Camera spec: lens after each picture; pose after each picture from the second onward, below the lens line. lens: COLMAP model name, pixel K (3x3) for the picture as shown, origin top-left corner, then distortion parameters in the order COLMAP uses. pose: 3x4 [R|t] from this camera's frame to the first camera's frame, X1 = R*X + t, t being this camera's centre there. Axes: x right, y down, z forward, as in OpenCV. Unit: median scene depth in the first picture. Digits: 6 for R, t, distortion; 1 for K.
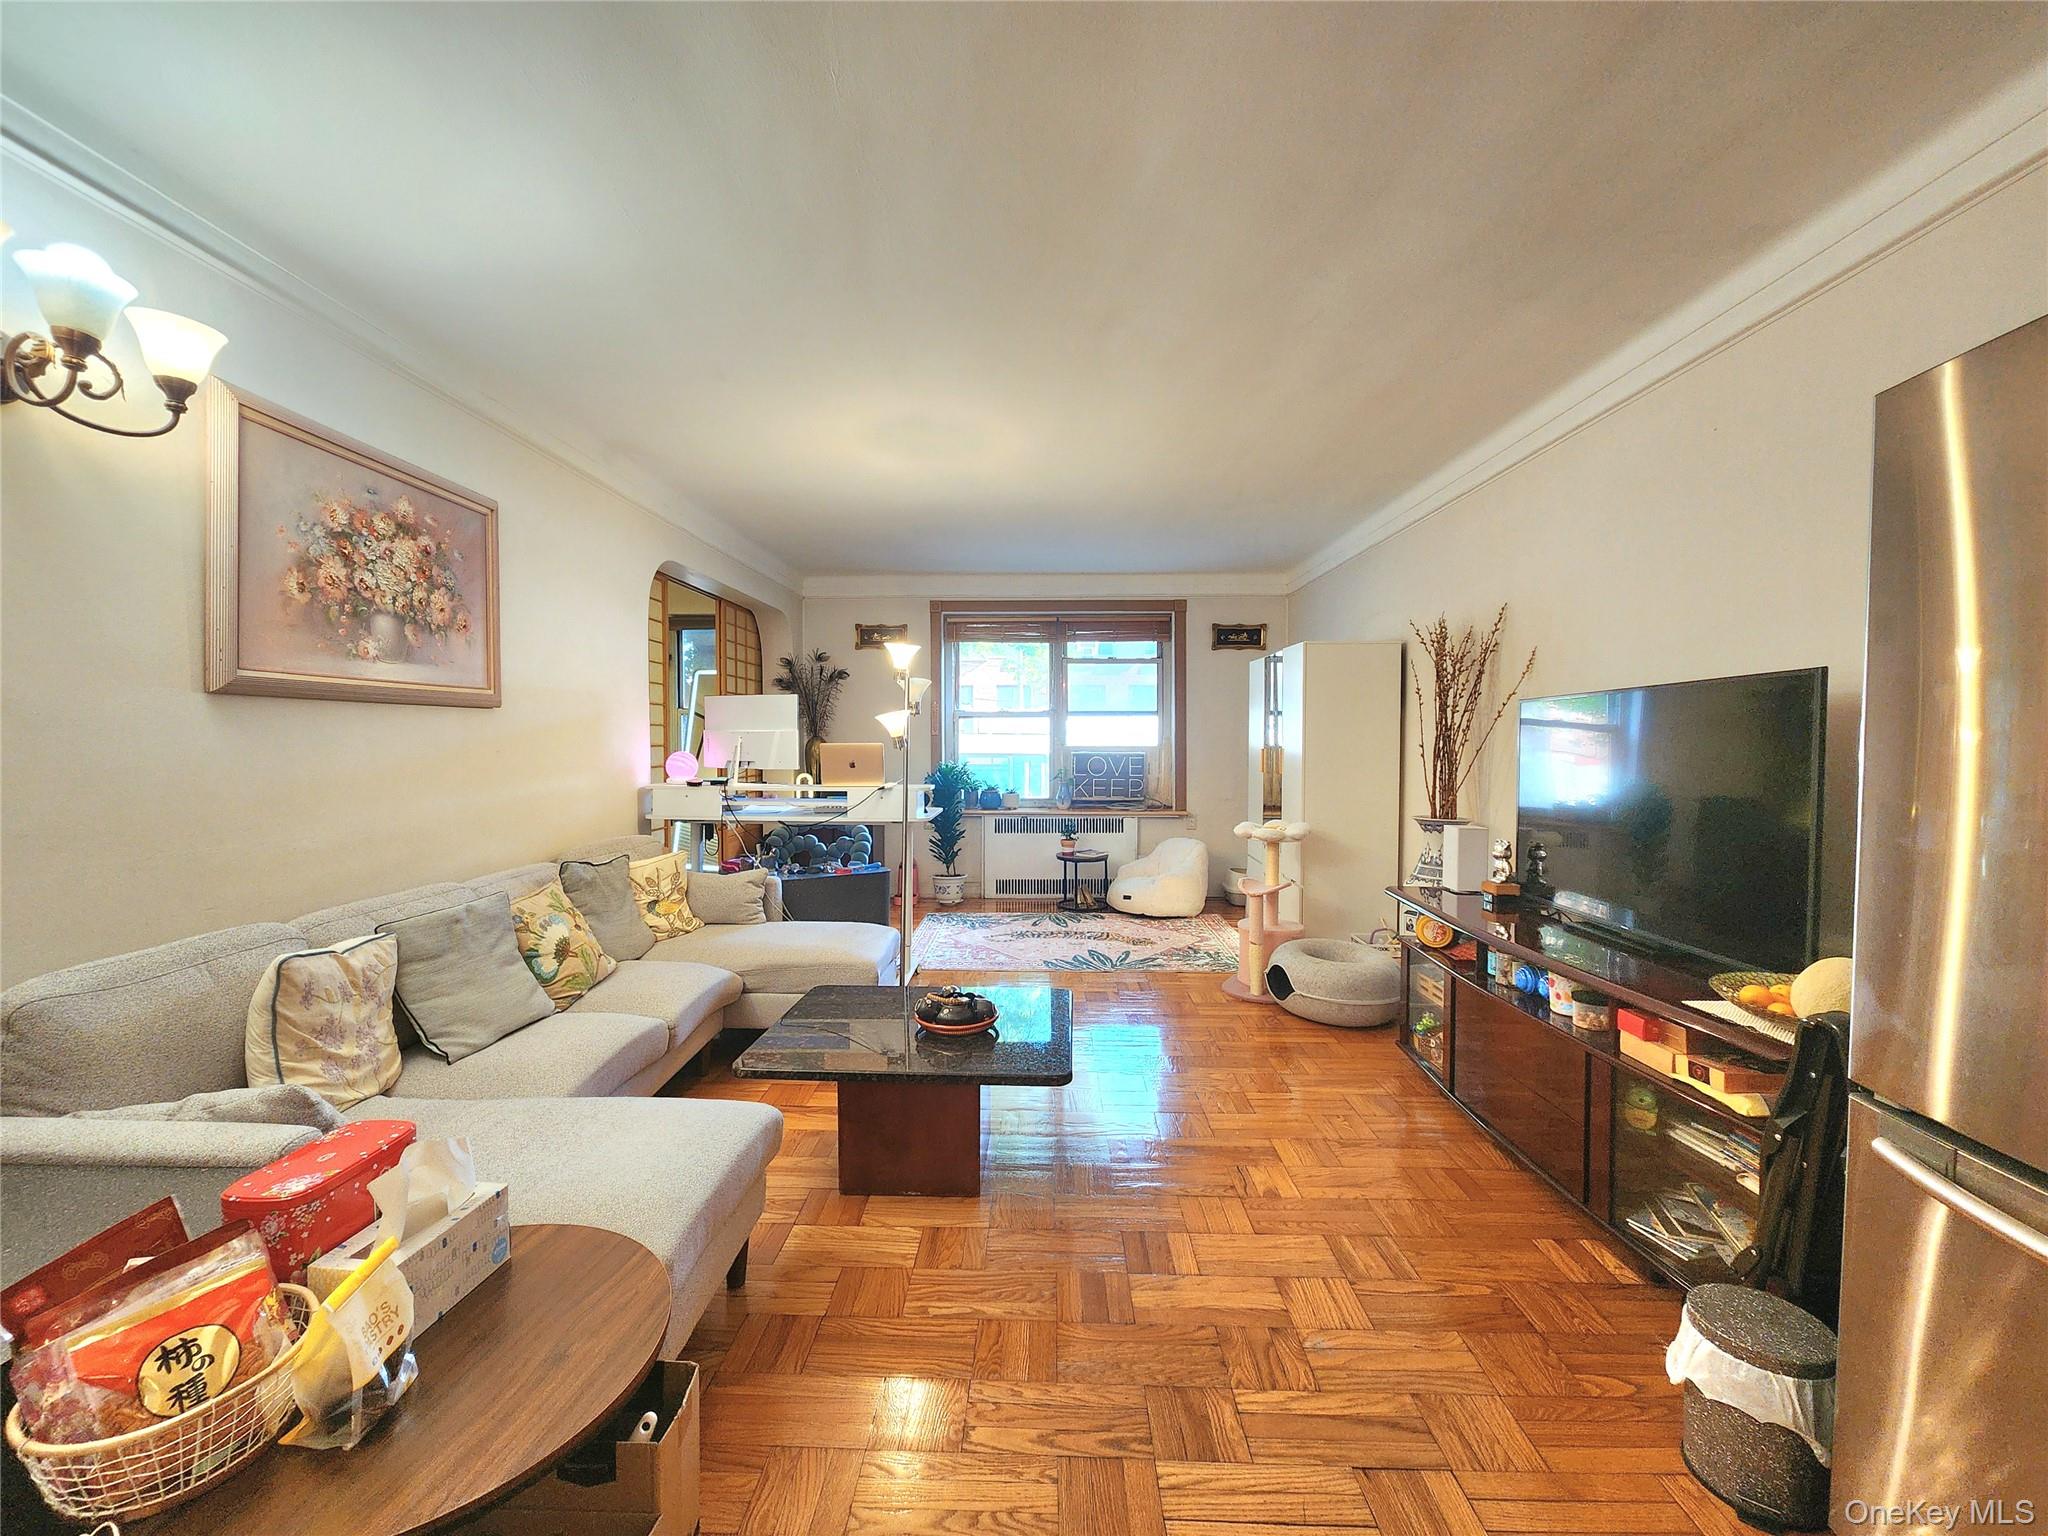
lens RADIAL K [[836.3, 0, 1011.1], [0, 836.3, 755.8], [0, 0, 1]] dist [0.000064, 0.000676]
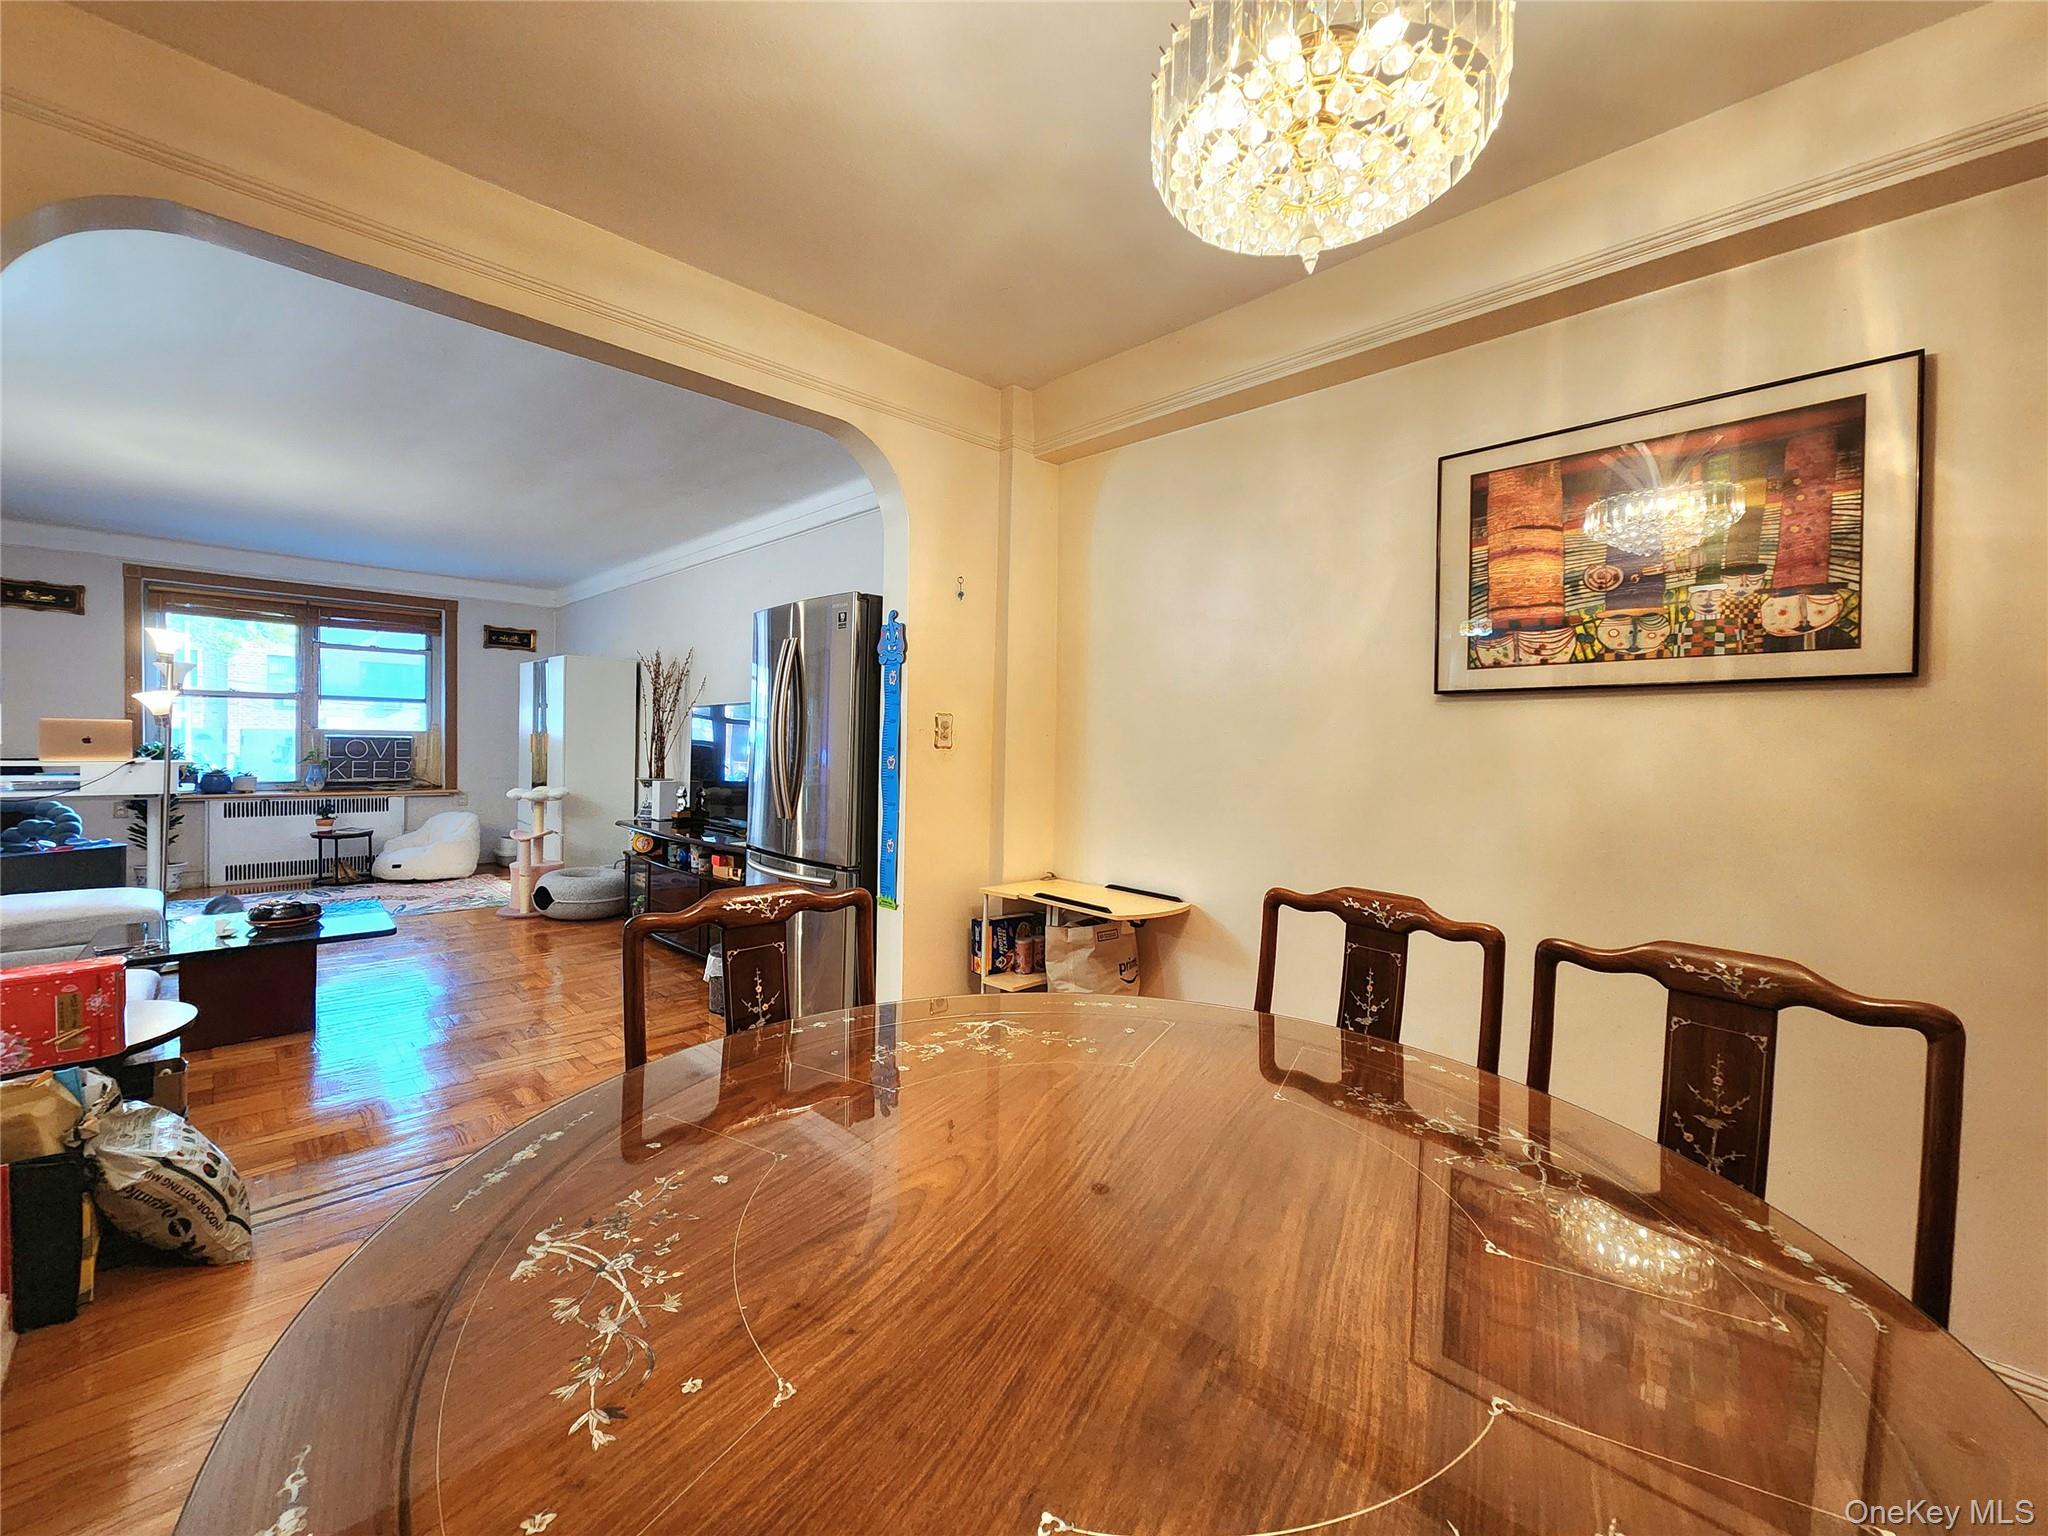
lens RADIAL K [[837.5, 0, 1008.6], [0, 837.5, 756.6], [0, 0, 1]] dist [-0.000520, 0.000182]
pose [[0.692119, -0.000535, 0.721783, -0.140260], [-0.006570, 0.999954, 0.007042, 0.014699], [-0.721753, -0.009616, 0.692084, -0.489408]]
